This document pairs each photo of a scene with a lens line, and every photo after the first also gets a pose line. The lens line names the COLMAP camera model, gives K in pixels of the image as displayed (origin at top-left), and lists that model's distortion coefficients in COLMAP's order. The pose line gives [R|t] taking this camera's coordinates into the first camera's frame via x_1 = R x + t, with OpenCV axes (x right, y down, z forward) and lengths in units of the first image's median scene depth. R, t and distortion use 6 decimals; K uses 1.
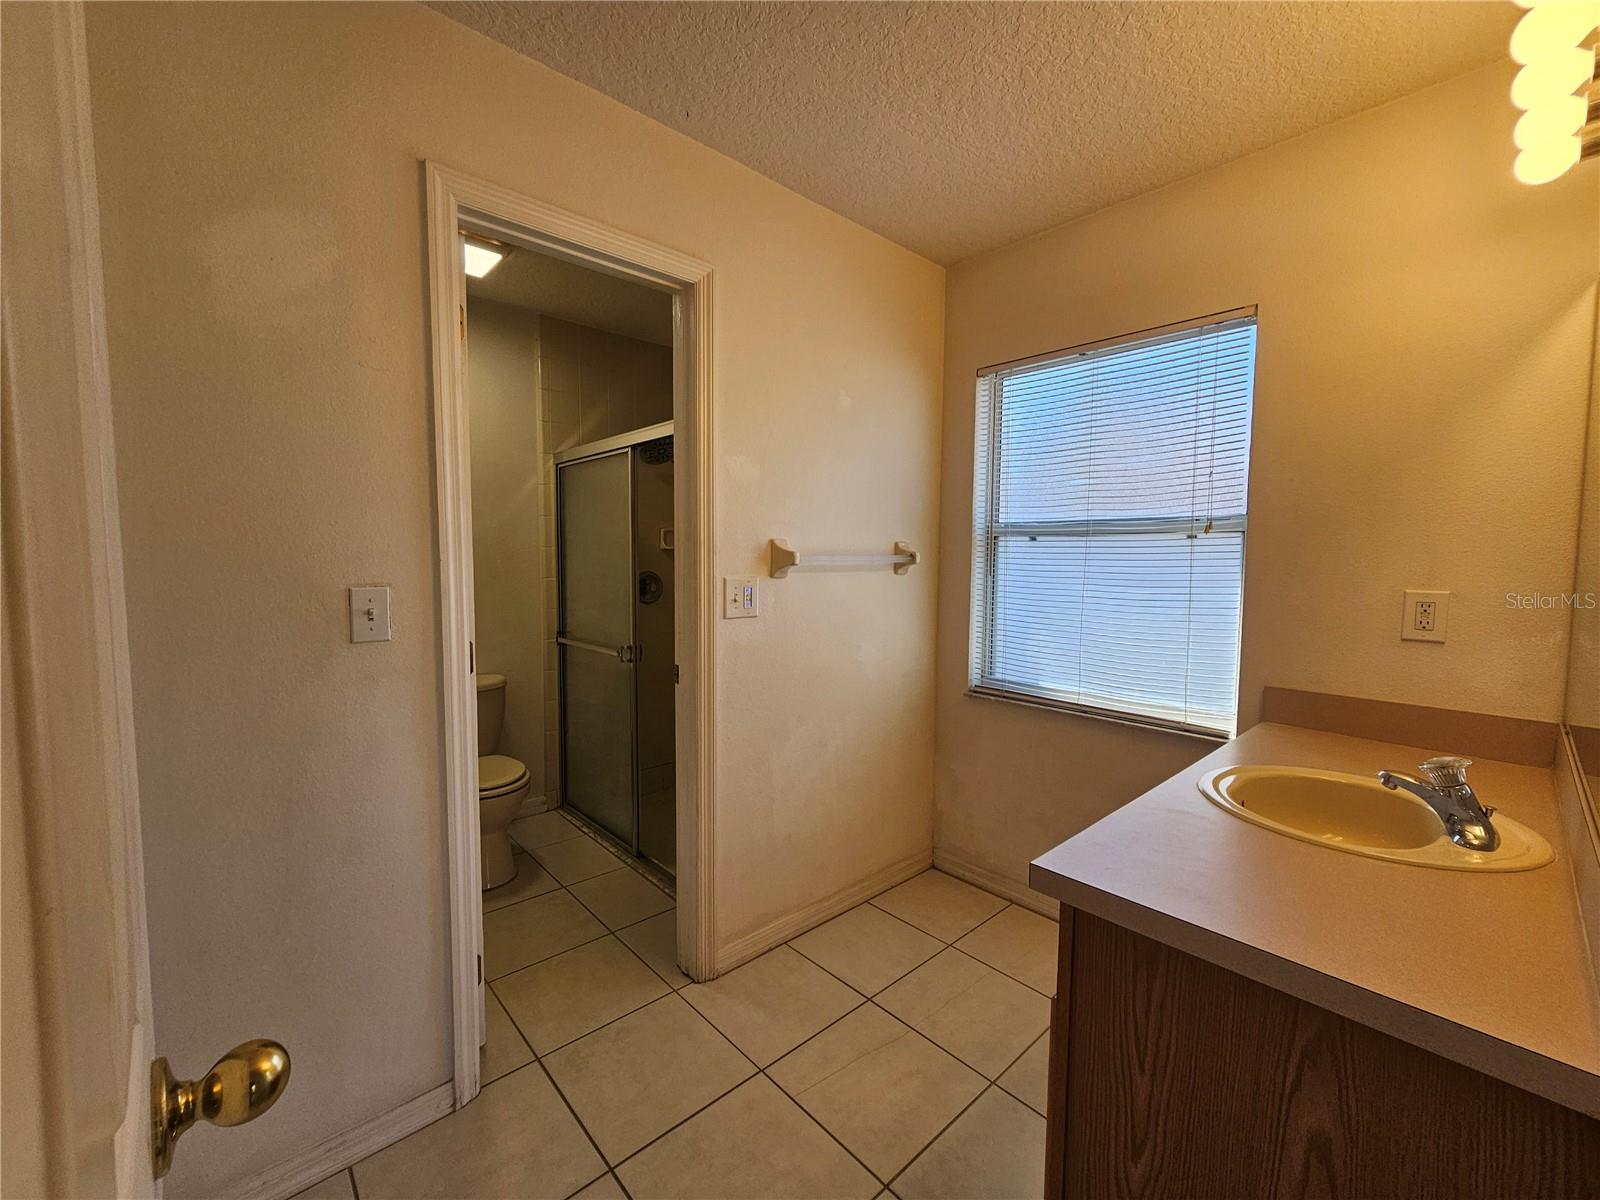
lens RADIAL K [[656.3, 0, 792.0], [0, 656.3, 602.4], [0, 0, 1]] dist [0.007124, 0.000883]
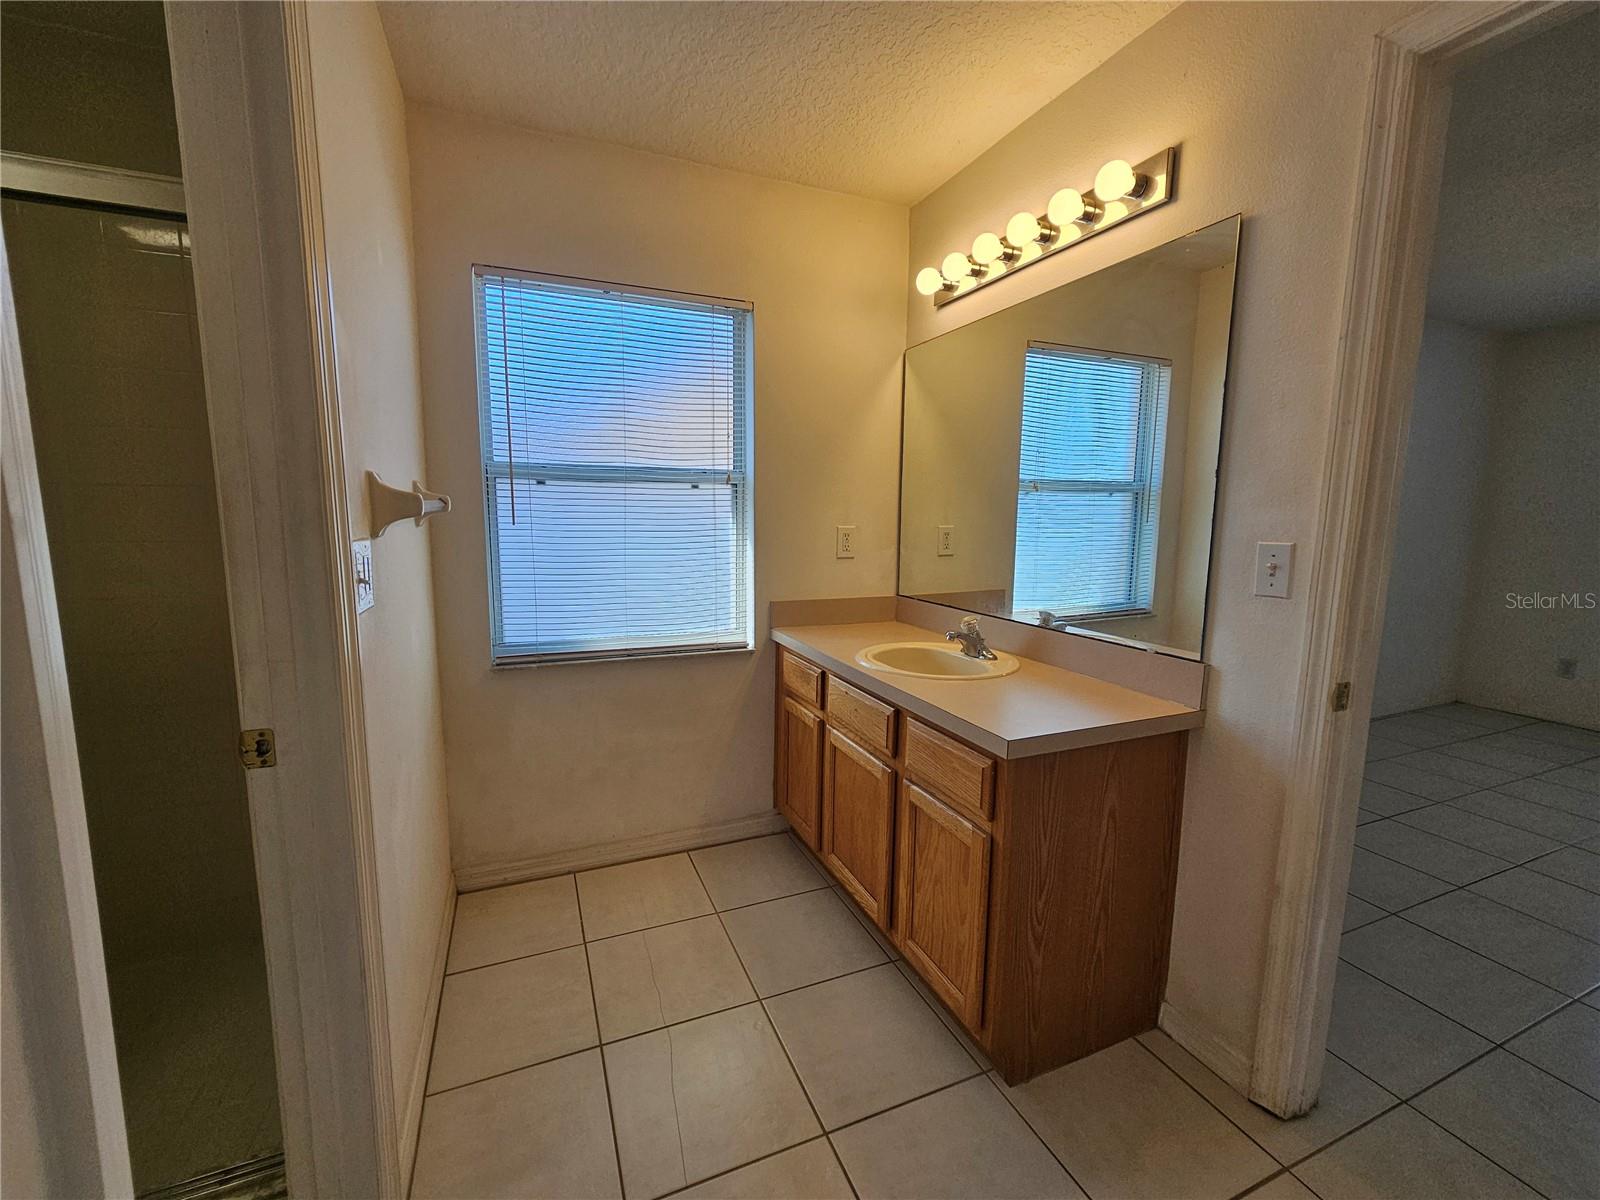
lens RADIAL K [[656.3, 0, 791.5], [0, 656.3, 597.8], [0, 0, 1]] dist [0.007124, 0.000883]
pose [[0.336576, -0.131367, 0.932448, -0.461572], [0.058624, 0.991224, 0.118486, -0.032706], [-0.939830, 0.014784, 0.341323, 0.453206]]
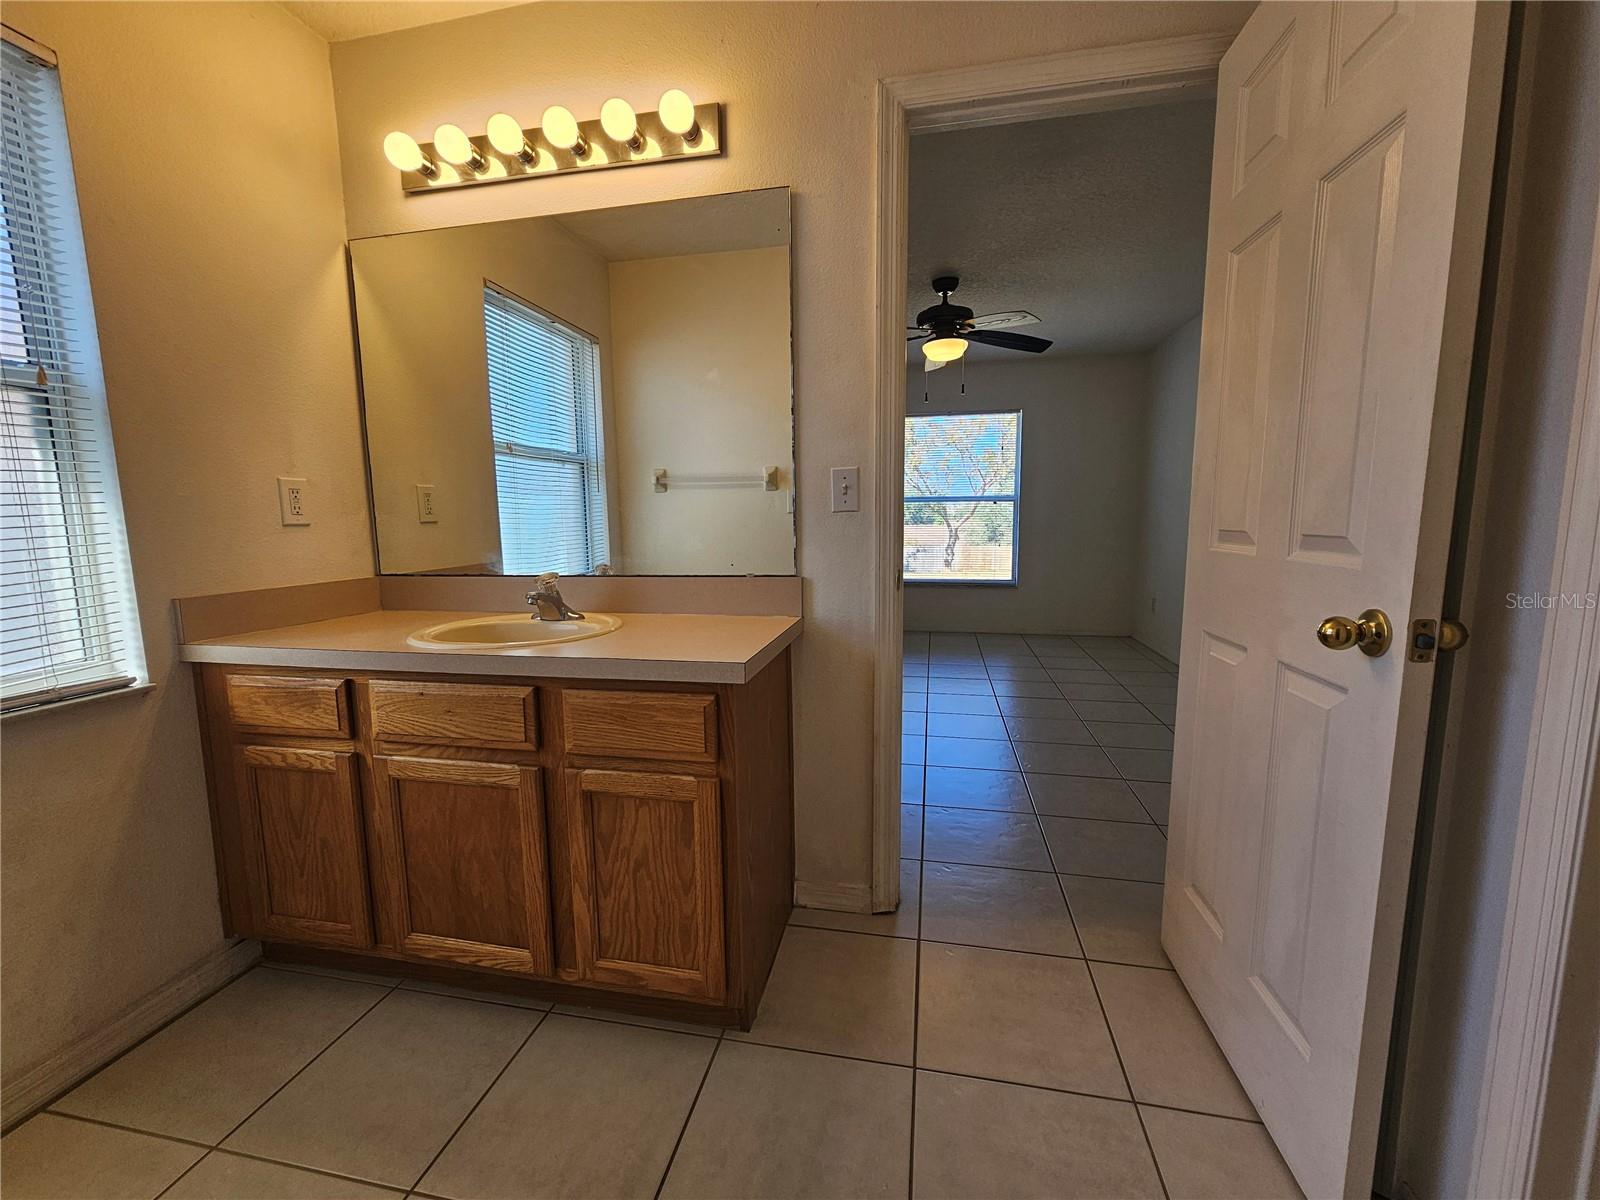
lens RADIAL K [[656.3, 0, 789.8], [0, 656.3, 596.4], [0, 0, 1]] dist [0.007124, 0.000883]
pose [[-0.581929, -0.102188, 0.806794, -0.317353], [0.064051, 0.983233, 0.170735, 0.031784], [-0.810713, 0.151032, -0.565627, 0.760271]]
